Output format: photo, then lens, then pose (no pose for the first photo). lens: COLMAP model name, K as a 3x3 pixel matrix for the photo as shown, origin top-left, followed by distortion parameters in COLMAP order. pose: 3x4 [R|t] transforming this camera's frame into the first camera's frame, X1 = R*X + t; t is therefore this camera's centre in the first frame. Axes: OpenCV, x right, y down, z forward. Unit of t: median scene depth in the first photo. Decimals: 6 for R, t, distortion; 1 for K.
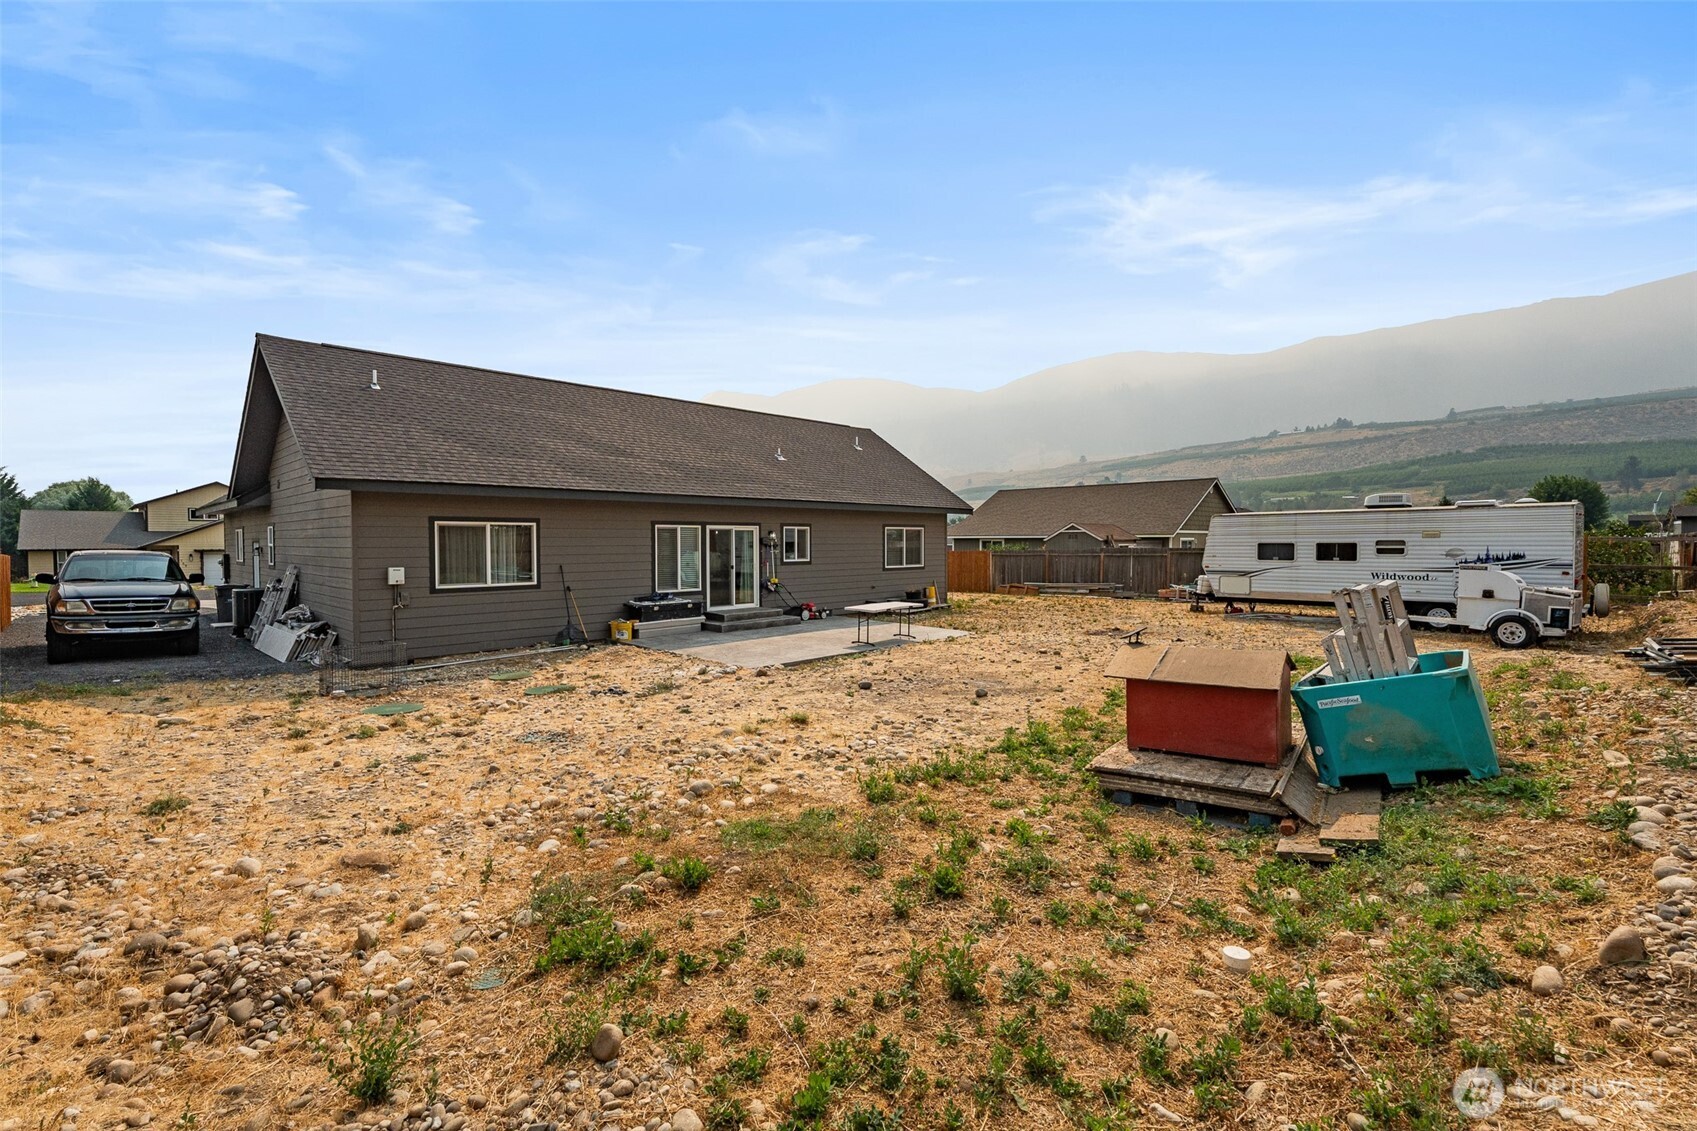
lens RADIAL K [[756.9, 0, 841.5], [0, 756.9, 540.2], [0, 0, 1]] dist [-0.000508, 0.000030]
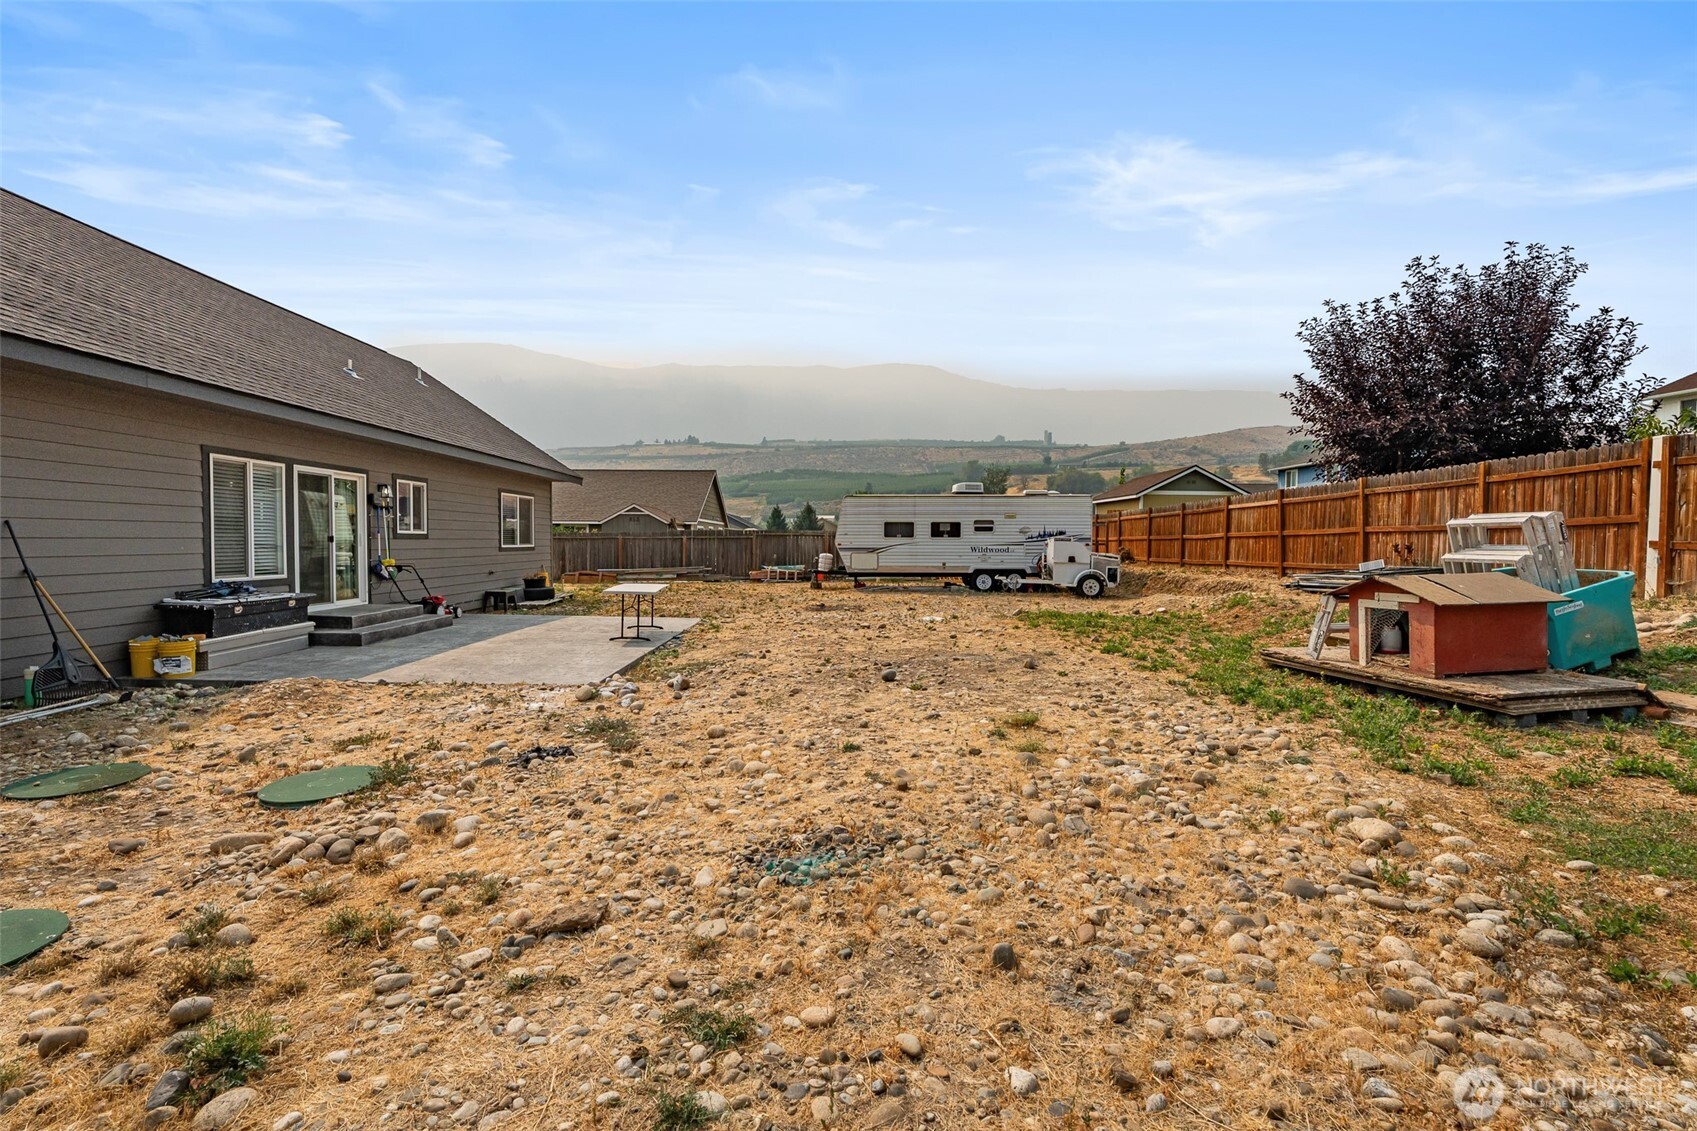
lens RADIAL K [[750.9, 0, 848.5], [0, 750.9, 565.5], [0, 0, 1]] dist [-0.000913, -0.000076]
pose [[0.696129, -0.017281, 0.717708, -0.286211], [-0.008171, 0.999455, 0.031990, 0.034200], [-0.717870, -0.028134, 0.695609, 0.290857]]
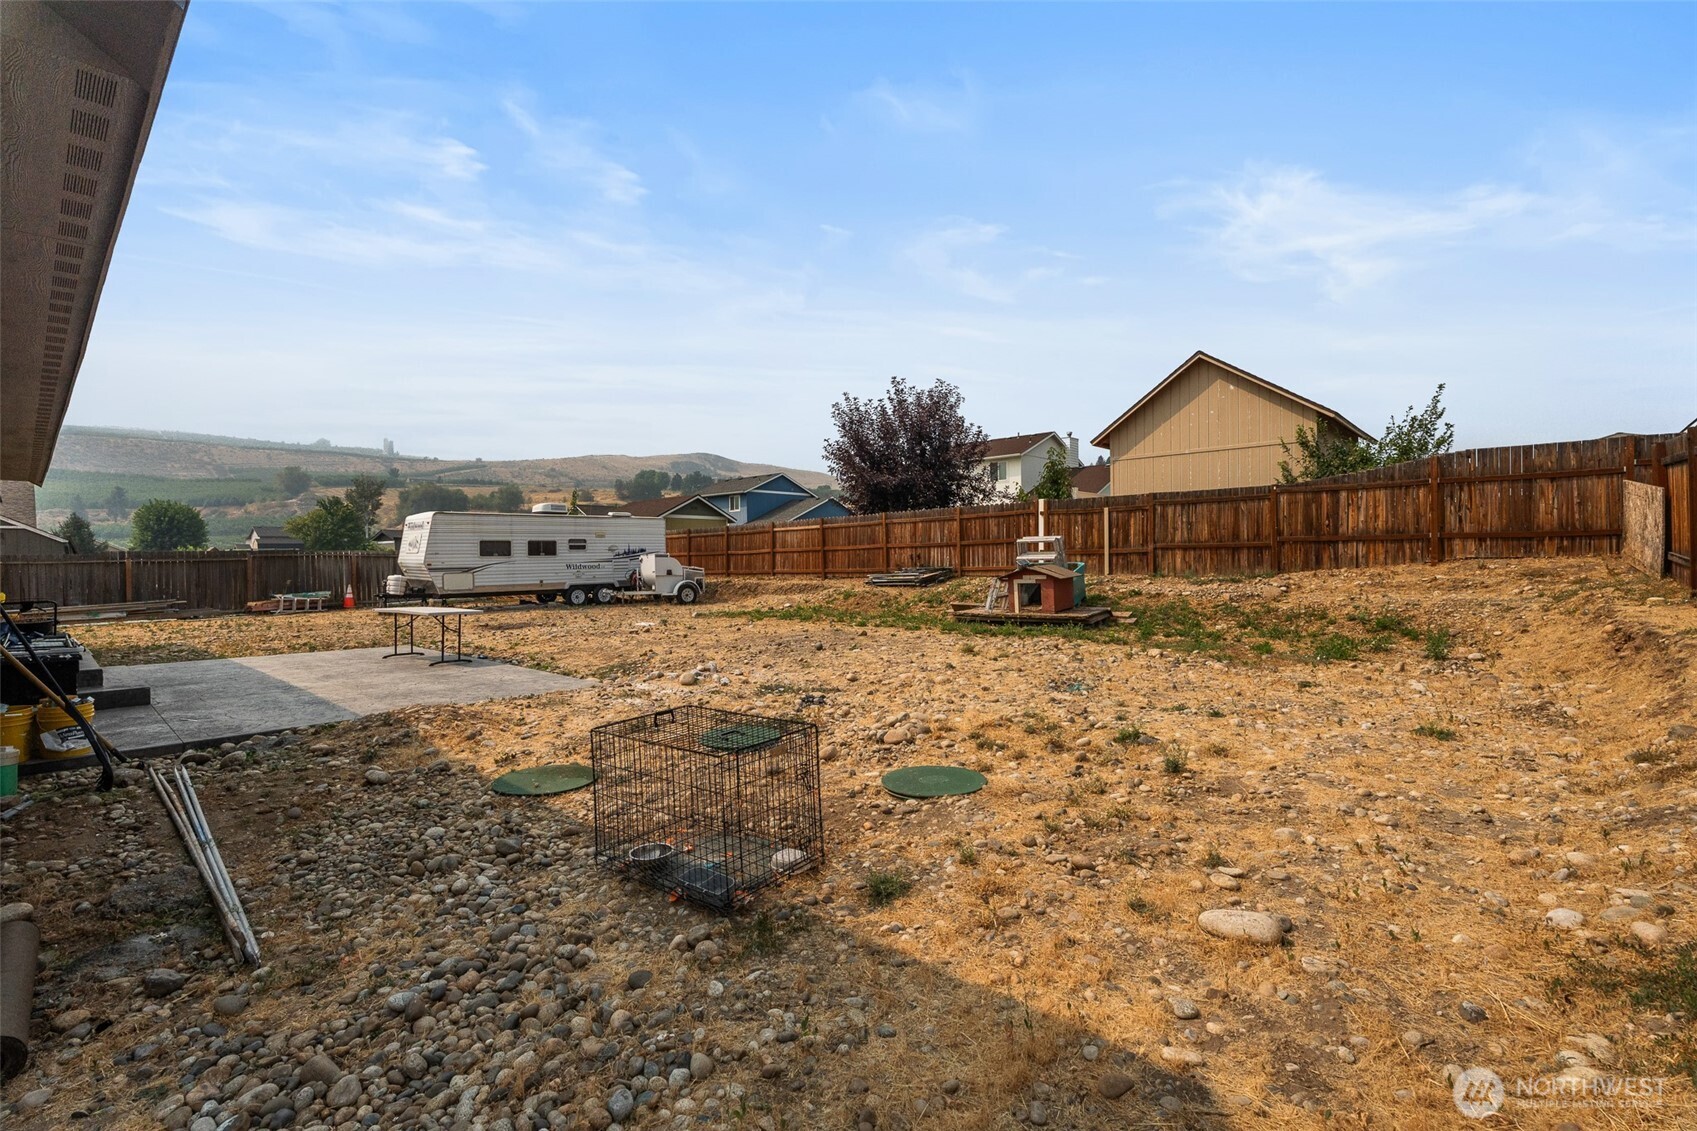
lens RADIAL K [[750.9, 0, 848.5], [0, 750.9, 565.5], [0, 0, 1]] dist [-0.000913, -0.000076]
pose [[-0.045219, -0.007208, 0.998951, -0.562071], [0.012354, 0.999893, 0.007774, 0.039161], [-0.998901, 0.012692, -0.045125, 0.556748]]
